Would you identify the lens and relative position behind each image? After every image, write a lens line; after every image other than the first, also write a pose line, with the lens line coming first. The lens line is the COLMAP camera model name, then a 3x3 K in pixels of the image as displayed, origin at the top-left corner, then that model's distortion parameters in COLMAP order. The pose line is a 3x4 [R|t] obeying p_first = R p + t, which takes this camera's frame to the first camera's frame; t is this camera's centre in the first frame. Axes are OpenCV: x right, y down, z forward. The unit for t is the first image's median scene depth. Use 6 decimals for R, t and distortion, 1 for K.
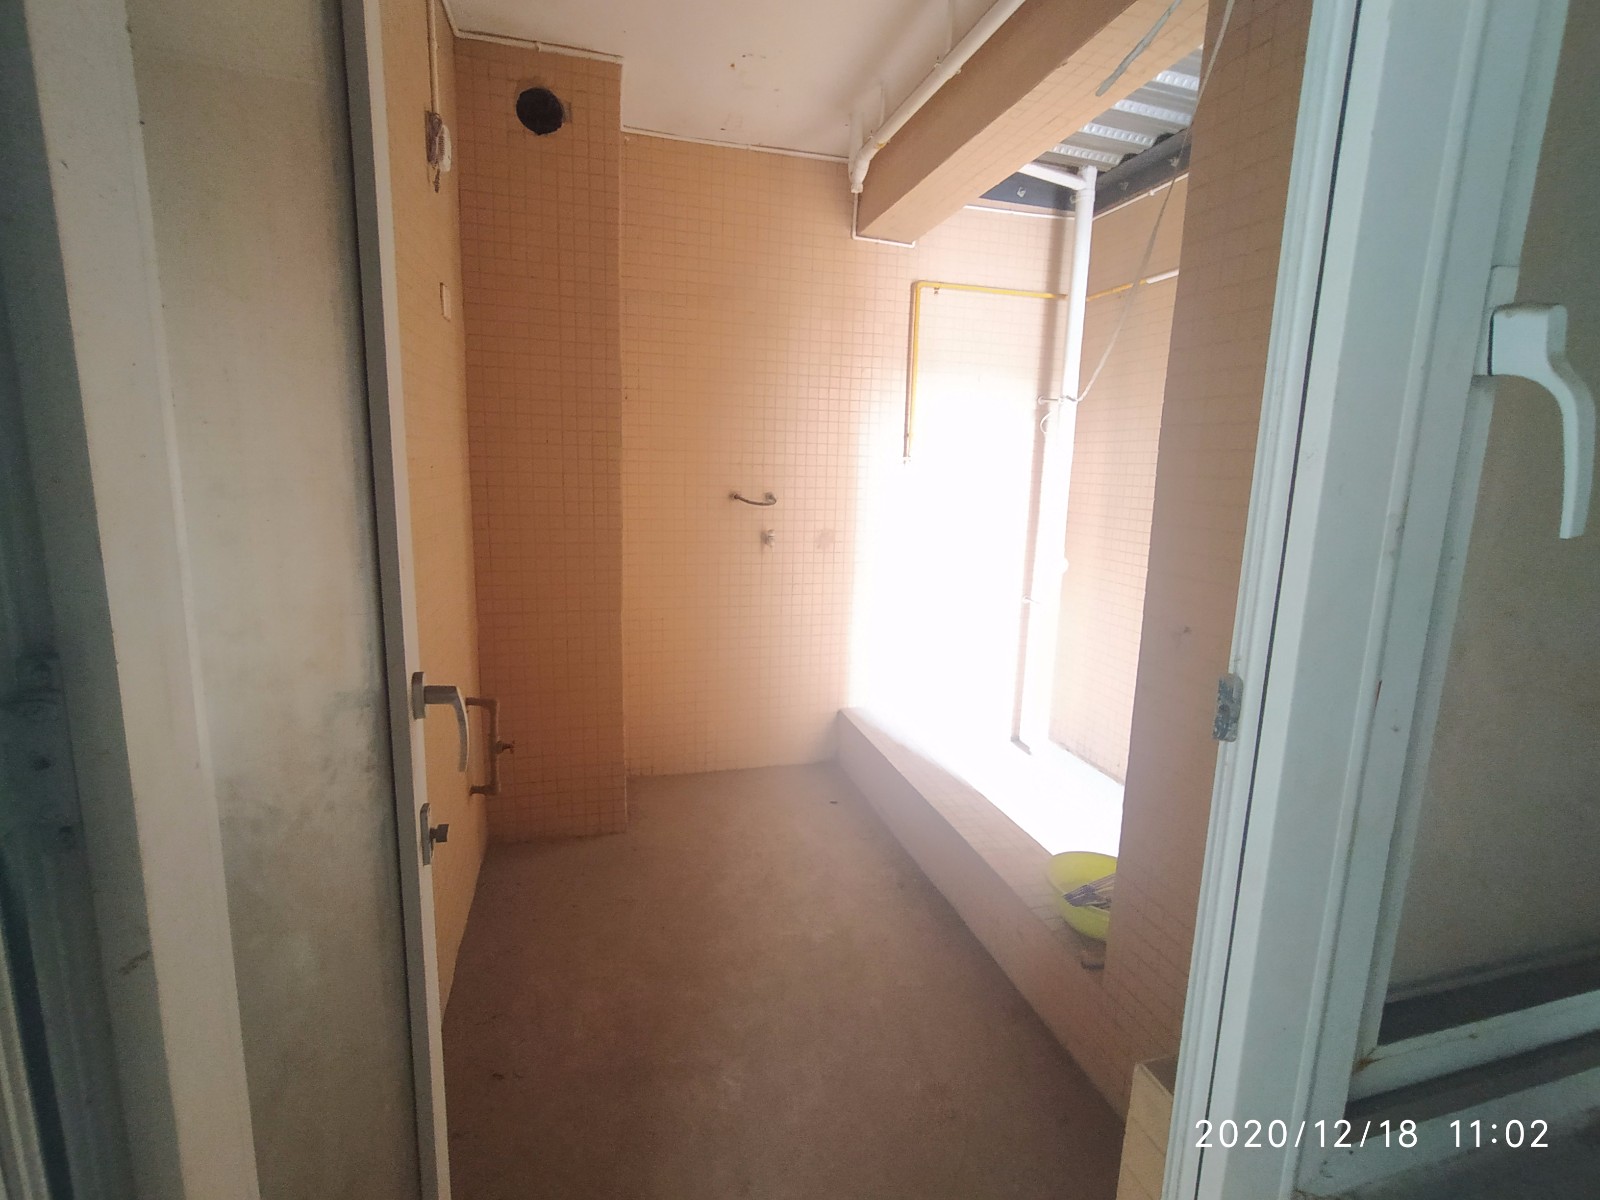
lens RADIAL K [[726.2, 0, 796.7], [0, 726.2, 582.8], [0, 0, 1]] dist [-0.009856, 0.003329]
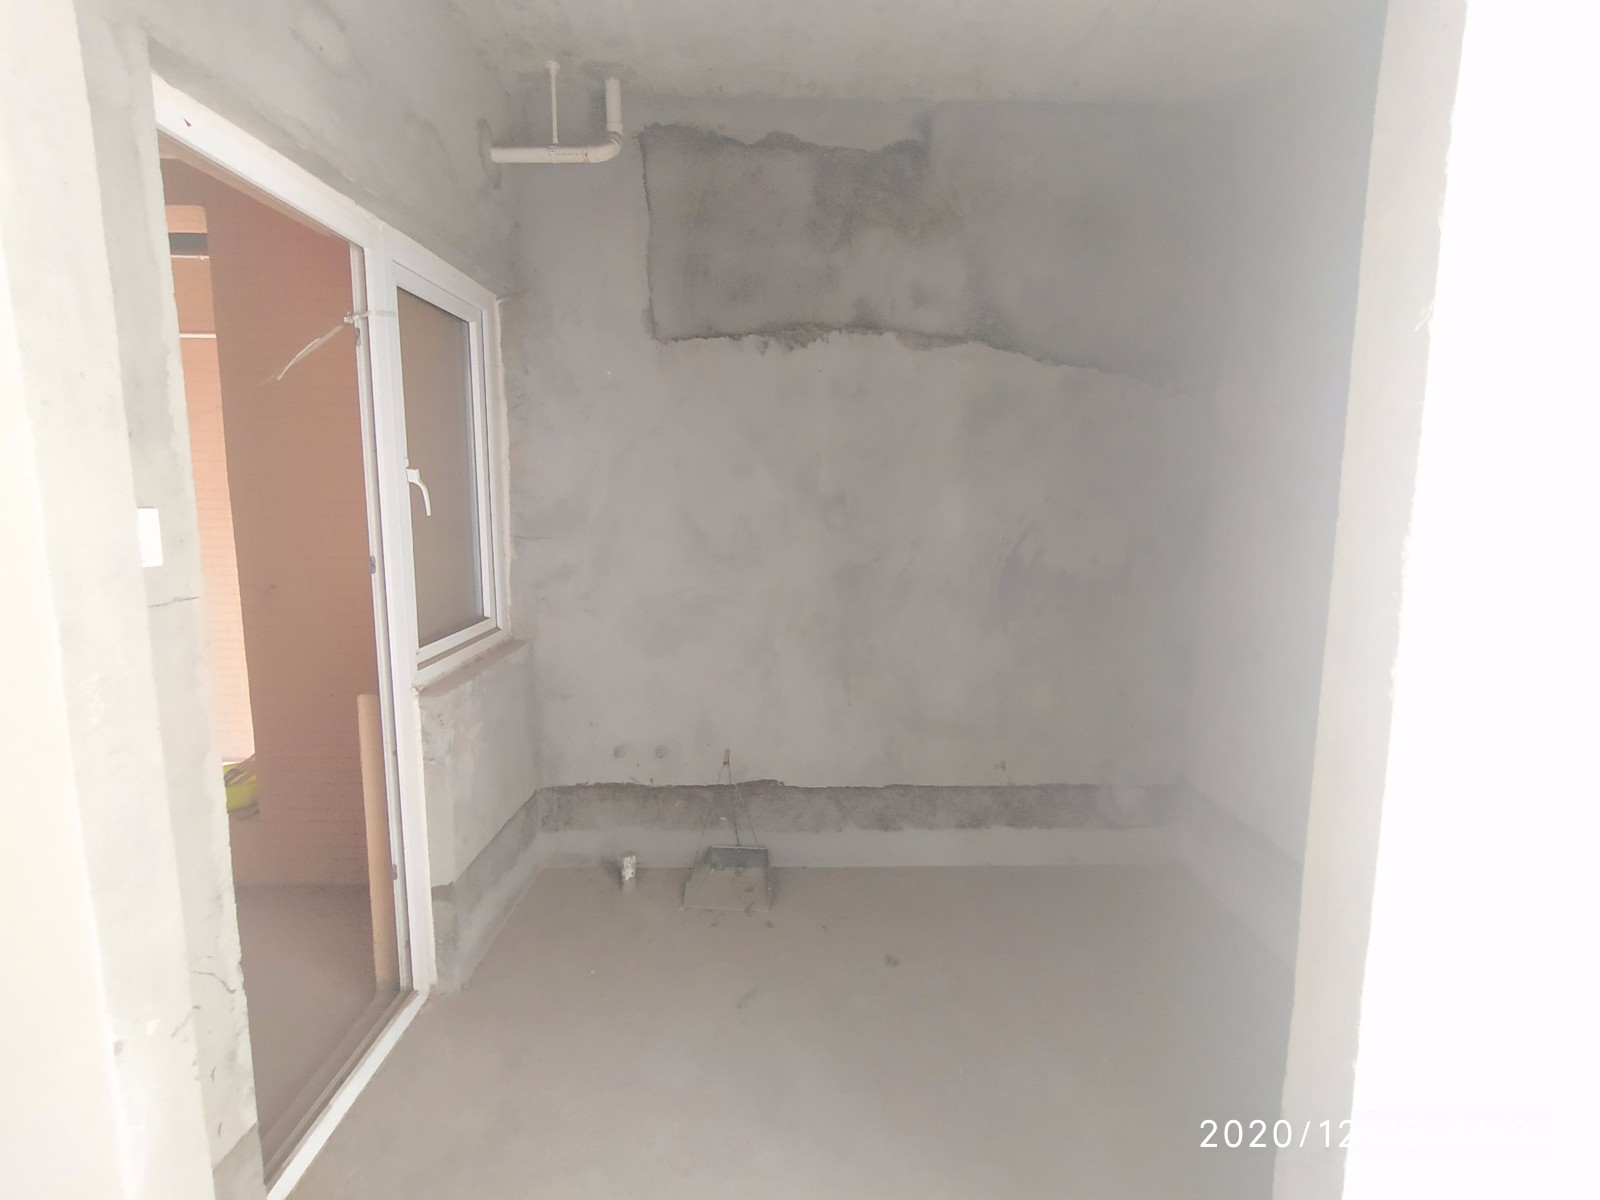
lens RADIAL K [[726.2, 0, 793.8], [0, 726.2, 589.7], [0, 0, 1]] dist [-0.009856, 0.003329]
pose [[0.256681, -0.154228, 0.954111, -0.643805], [0.158816, 0.980497, 0.115768, 0.053780], [-0.953358, 0.121813, 0.276169, -0.558558]]
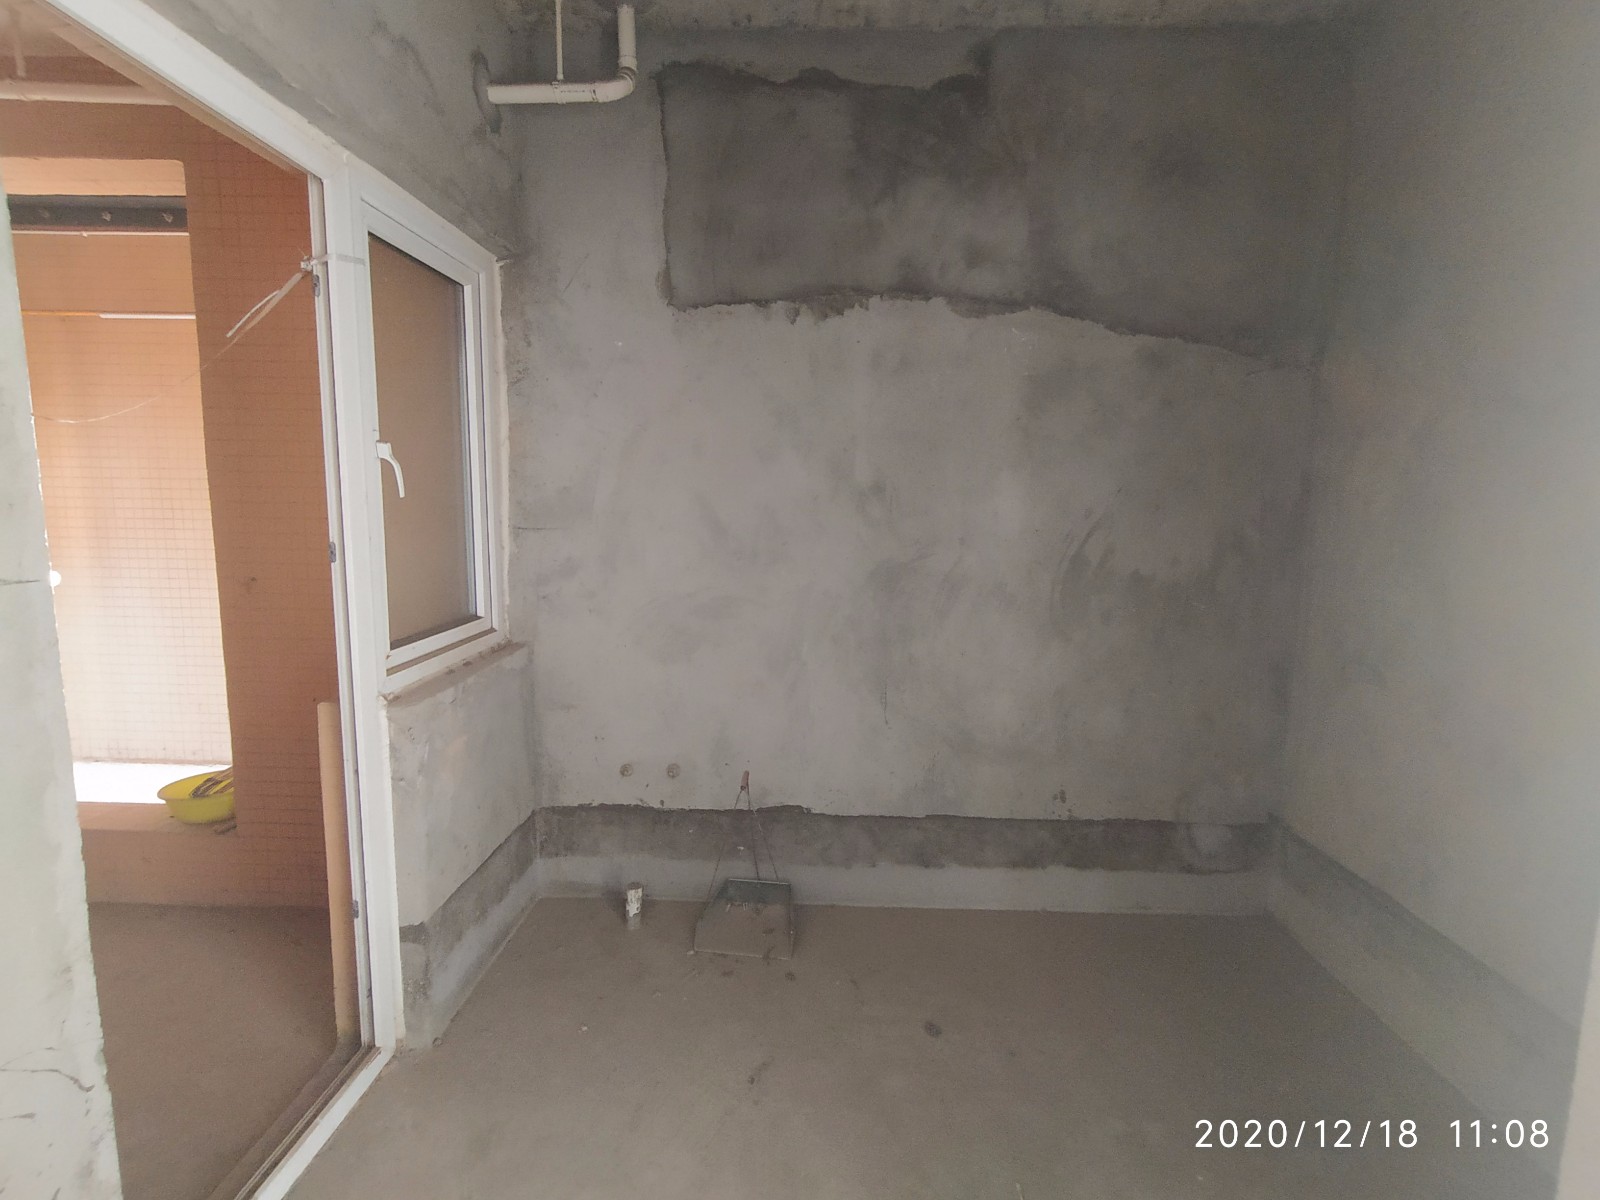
lens RADIAL K [[726.2, 0, 797.1], [0, 726.2, 590.1], [0, 0, 1]] dist [-0.009856, 0.003329]
pose [[0.300661, -0.141575, 0.943165, -0.487235], [0.149783, 0.983658, 0.099906, 0.083681], [-0.941896, 0.111232, 0.316954, -0.519256]]
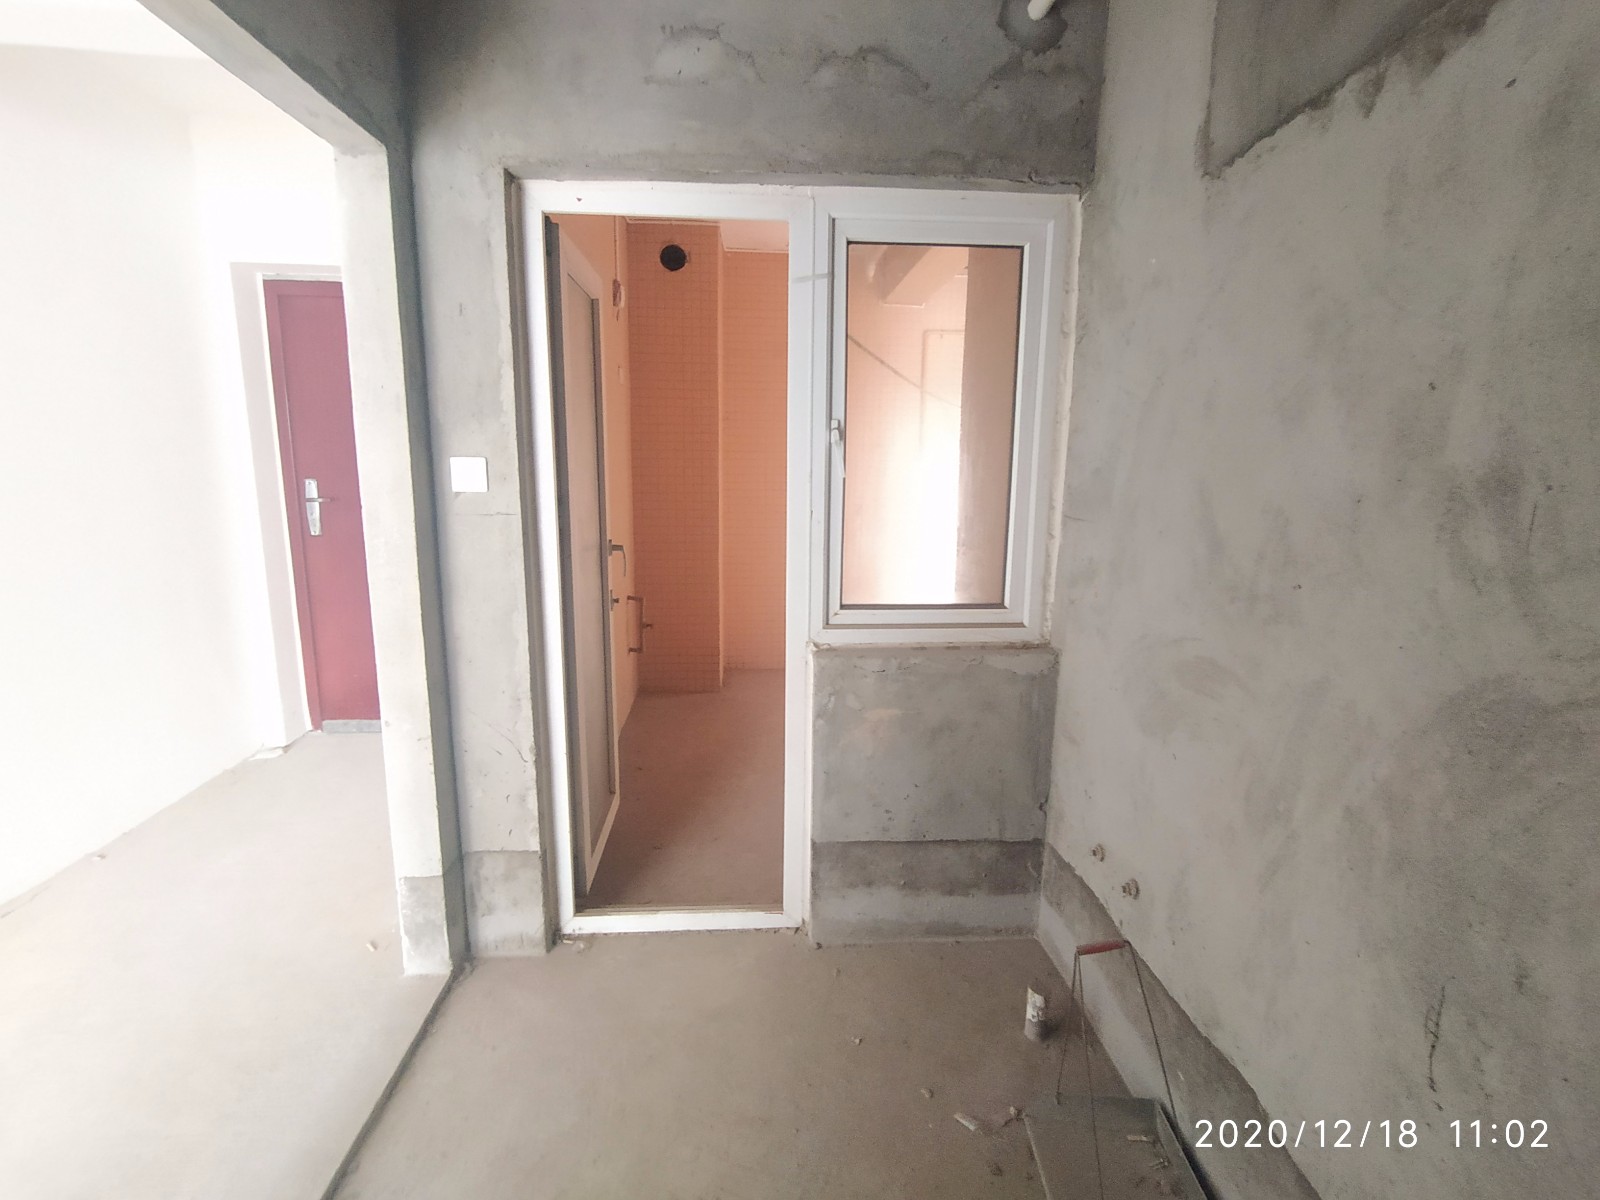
lens RADIAL K [[726.2, 0, 796.3], [0, 726.2, 584.3], [0, 0, 1]] dist [-0.009856, 0.003329]
pose [[0.978784, 0.023265, -0.203570, 0.375745], [-0.020662, 0.999675, 0.014906, 0.122378], [0.203850, -0.010383, 0.978947, -0.797295]]
